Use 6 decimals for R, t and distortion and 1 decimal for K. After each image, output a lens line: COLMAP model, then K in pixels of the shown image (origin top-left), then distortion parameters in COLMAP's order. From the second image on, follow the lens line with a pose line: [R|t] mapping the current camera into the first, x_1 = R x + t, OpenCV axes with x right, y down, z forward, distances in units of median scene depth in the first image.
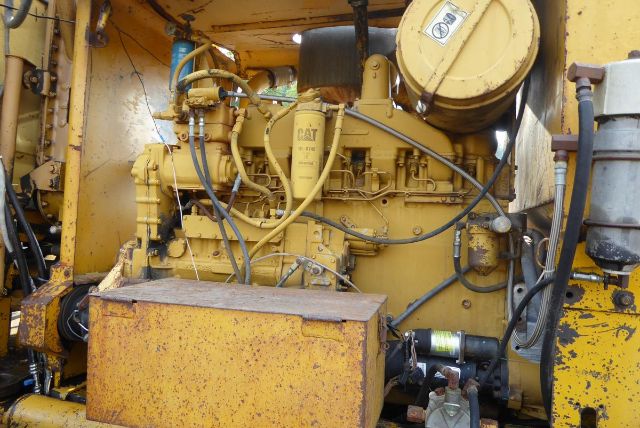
lens RADIAL K [[457.1, 0, 323.1], [0, 457.1, 210.9], [0, 0, 1]] dist [-0.011349, -0.015841]
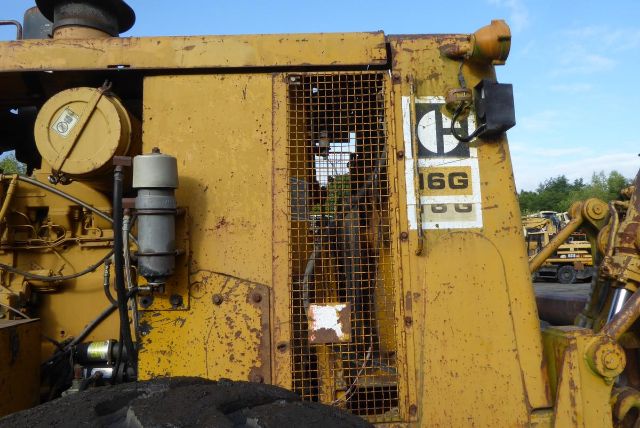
lens RADIAL K [[457.1, 0, 318.0], [0, 457.1, 211.8], [0, 0, 1]] dist [-0.011349, -0.015841]
pose [[0.949804, -0.046216, 0.309413, 0.568904], [0.073781, 0.994221, -0.077980, 0.041958], [-0.304021, 0.096895, 0.947725, -0.584498]]
